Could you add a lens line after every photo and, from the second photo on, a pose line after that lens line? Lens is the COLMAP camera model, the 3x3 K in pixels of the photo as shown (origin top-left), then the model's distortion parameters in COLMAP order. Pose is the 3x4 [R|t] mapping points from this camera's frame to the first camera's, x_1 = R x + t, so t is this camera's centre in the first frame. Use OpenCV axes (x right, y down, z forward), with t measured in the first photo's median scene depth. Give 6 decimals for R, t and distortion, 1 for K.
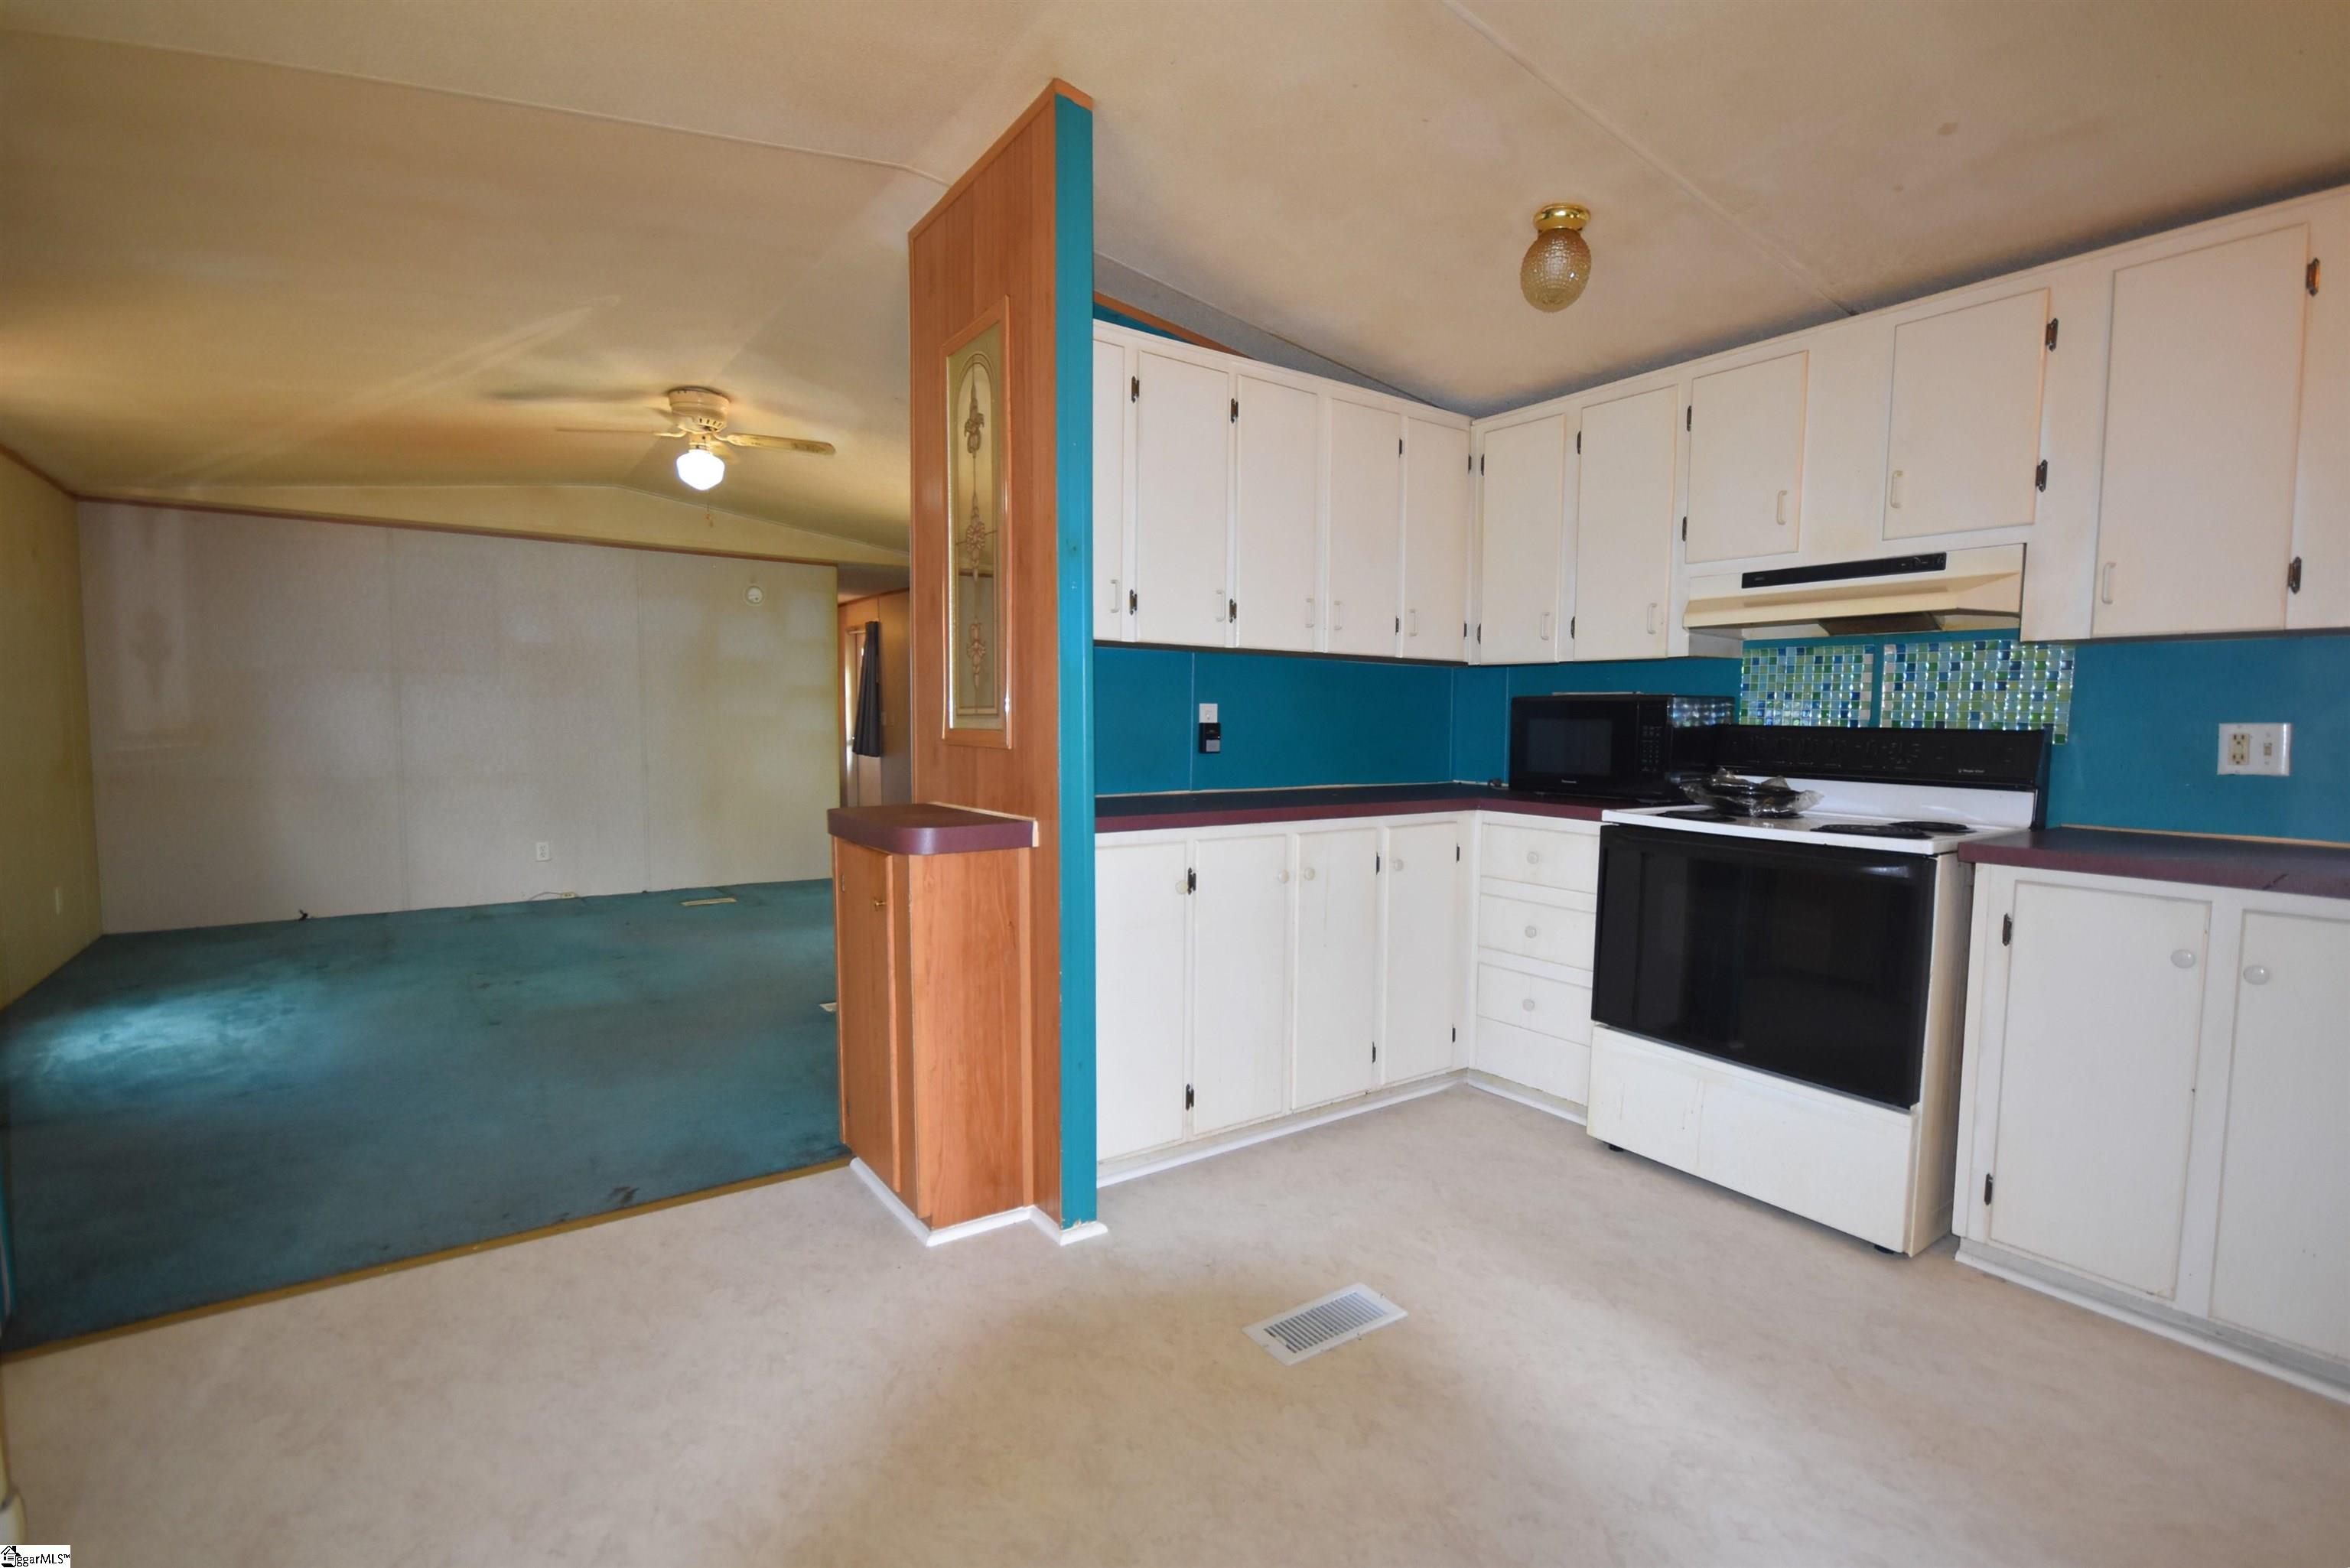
lens RADIAL K [[1105.8, 0, 1211.6], [0, 1105.8, 791.5], [0, 0, 1]] dist [-0.013727, -0.004027]
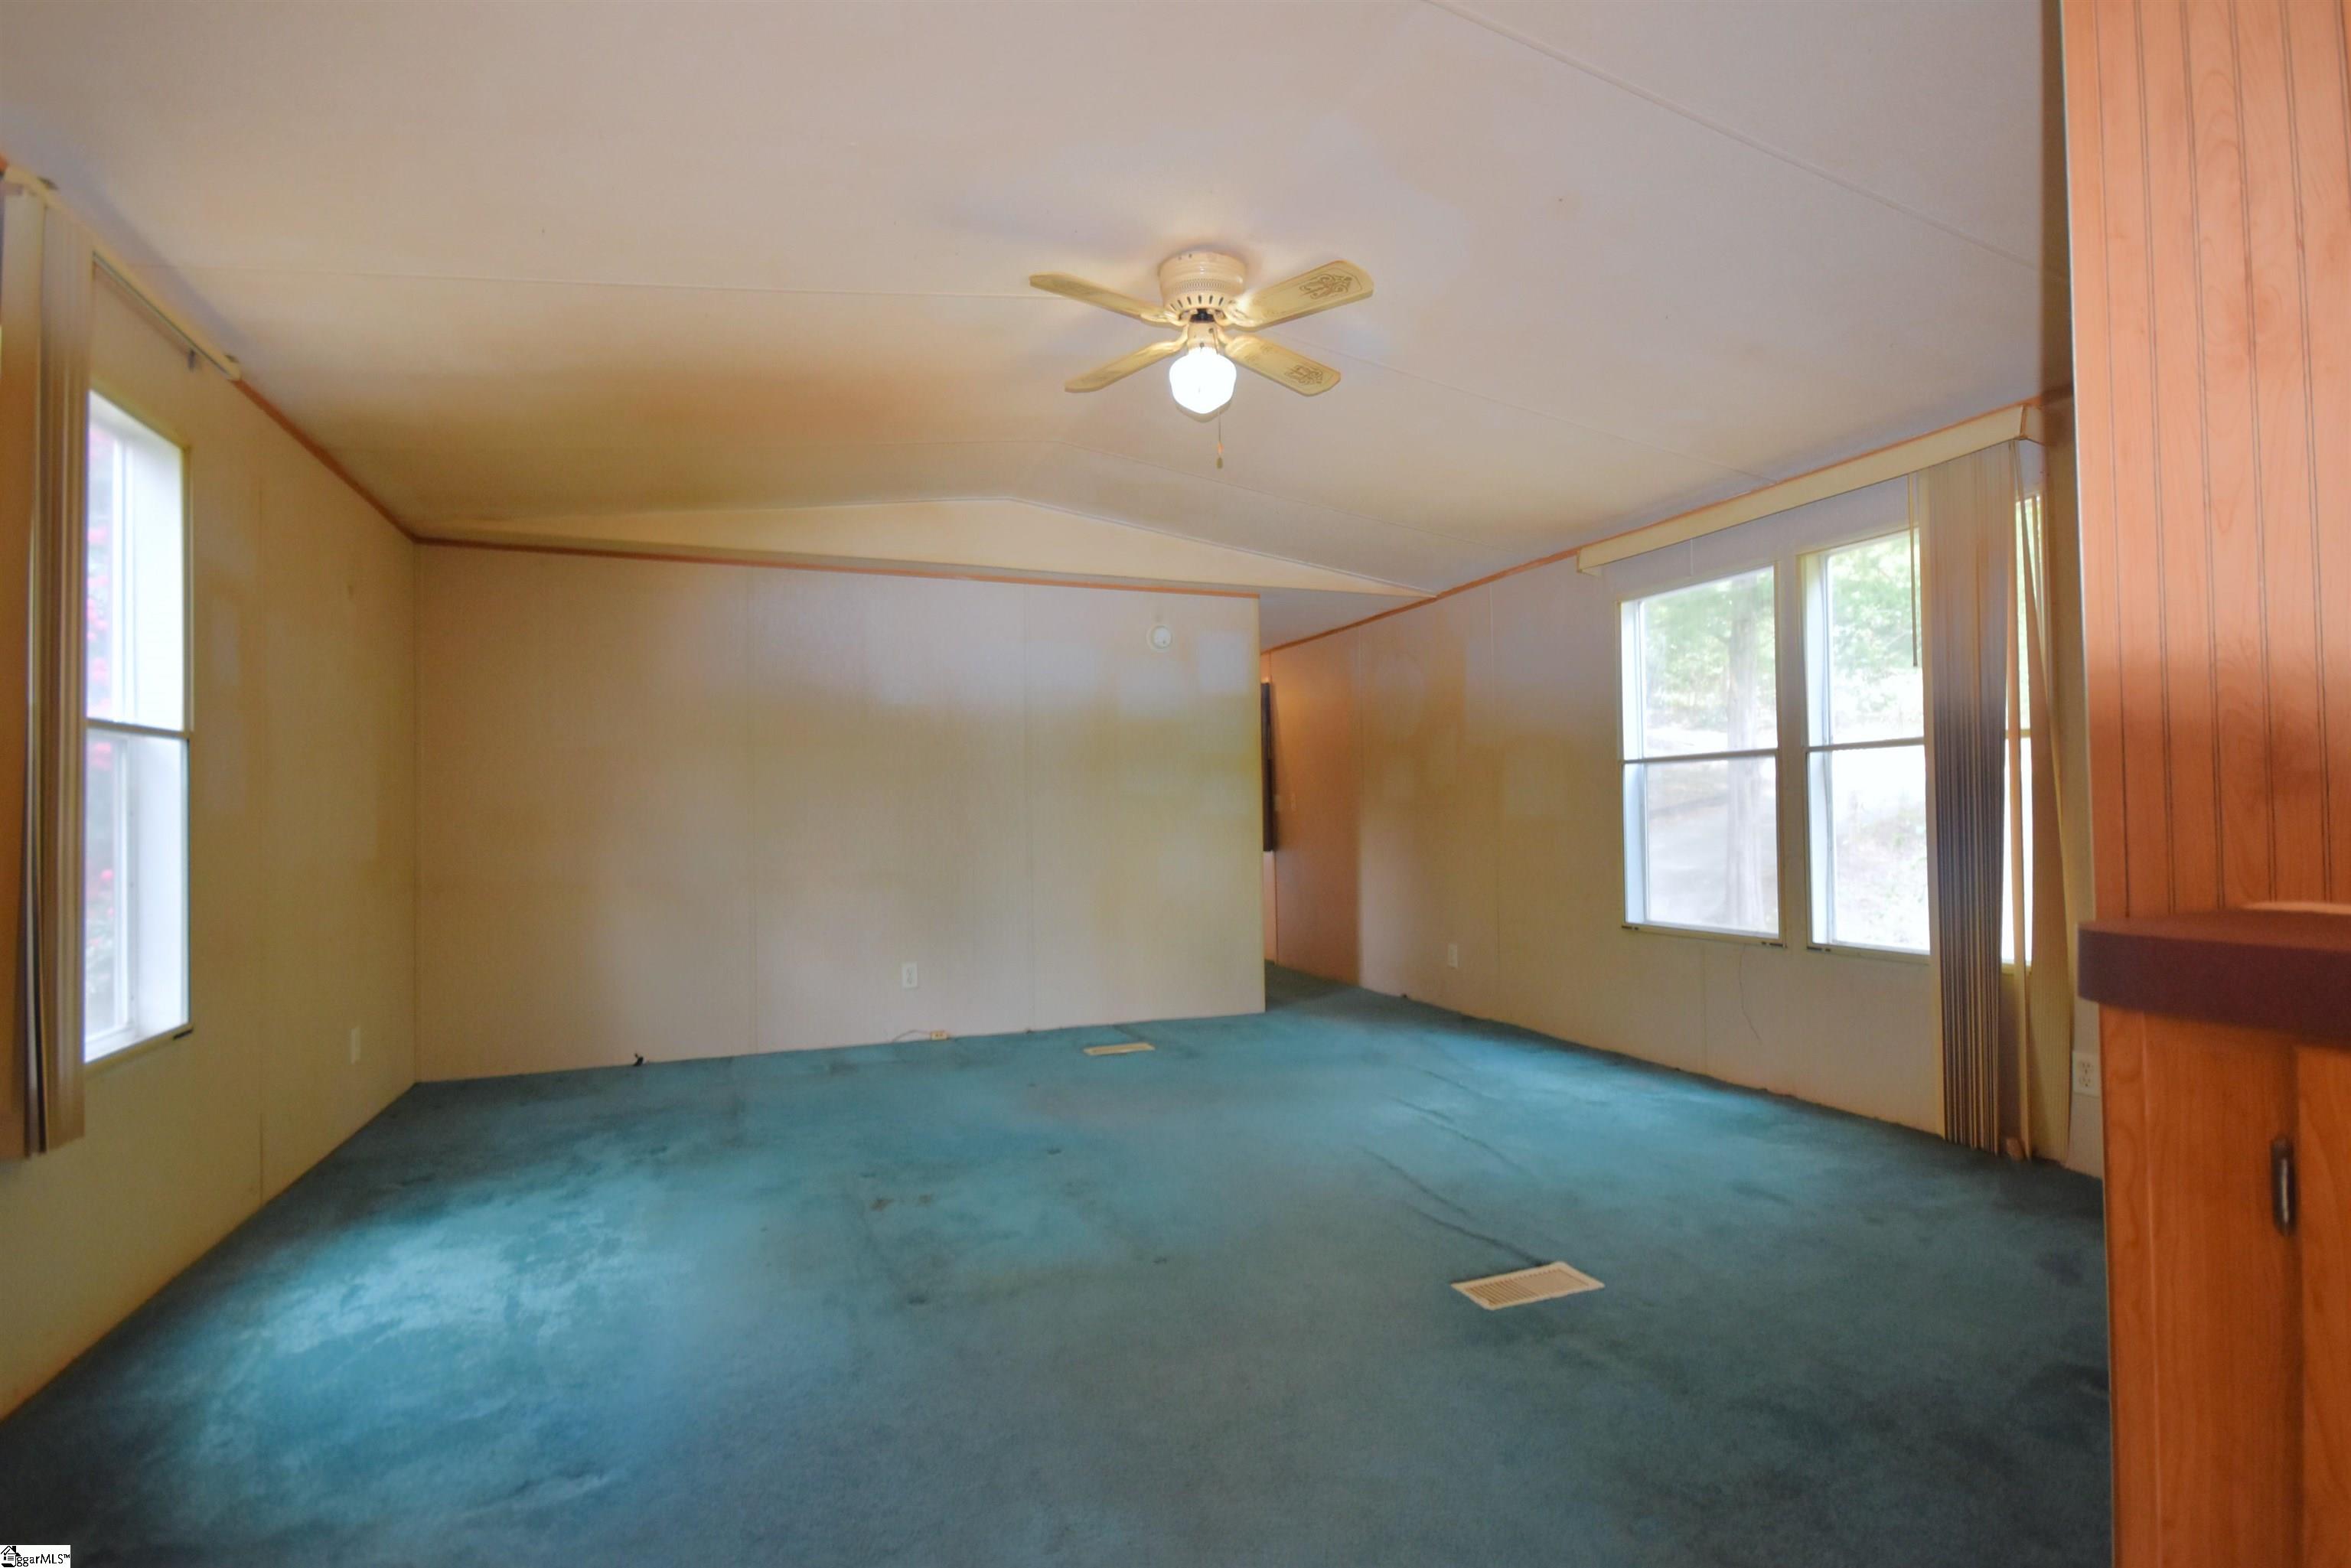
lens RADIAL K [[1066.5, 0, 1143.9], [0, 1066.5, 806.7], [0, 0, 1]] dist [-0.019532, -0.004460]
pose [[0.967360, -0.028468, -0.251801, -0.342890], [0.006281, 0.996058, -0.088482, 0.004117], [0.253327, 0.084012, 0.963726, 0.415347]]
